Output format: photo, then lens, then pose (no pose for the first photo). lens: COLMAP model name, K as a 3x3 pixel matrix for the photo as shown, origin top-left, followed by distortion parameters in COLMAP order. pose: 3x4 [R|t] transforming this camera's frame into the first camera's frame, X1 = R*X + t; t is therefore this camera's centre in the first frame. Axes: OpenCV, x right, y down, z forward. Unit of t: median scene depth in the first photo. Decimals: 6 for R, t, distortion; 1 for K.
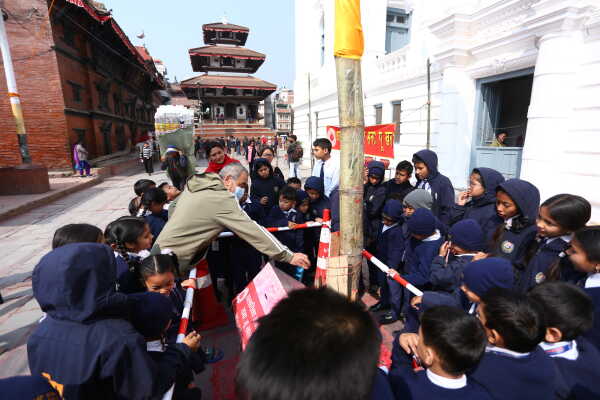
lens RADIAL K [[290.2, 0, 301.2], [0, 290.2, 197.0], [0, 0, 1]] dist [-0.077672, 0.034148]
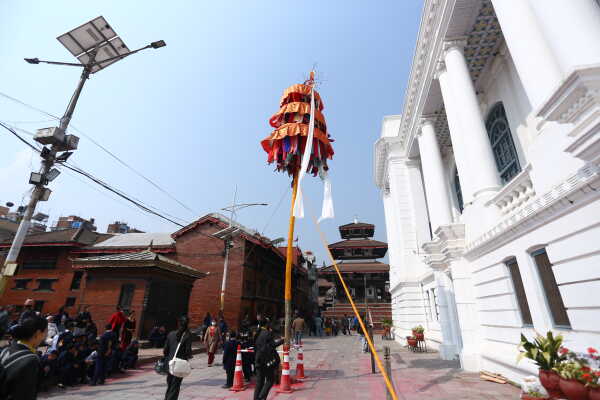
lens RADIAL K [[290.2, 0, 301.2], [0, 290.2, 197.0], [0, 0, 1]] dist [-0.077672, 0.034148]
pose [[0.881724, -0.165047, -0.441953, 0.116462], [-0.112894, 0.835771, -0.537347, 0.028237], [0.458058, 0.523686, 0.718287, -0.136892]]
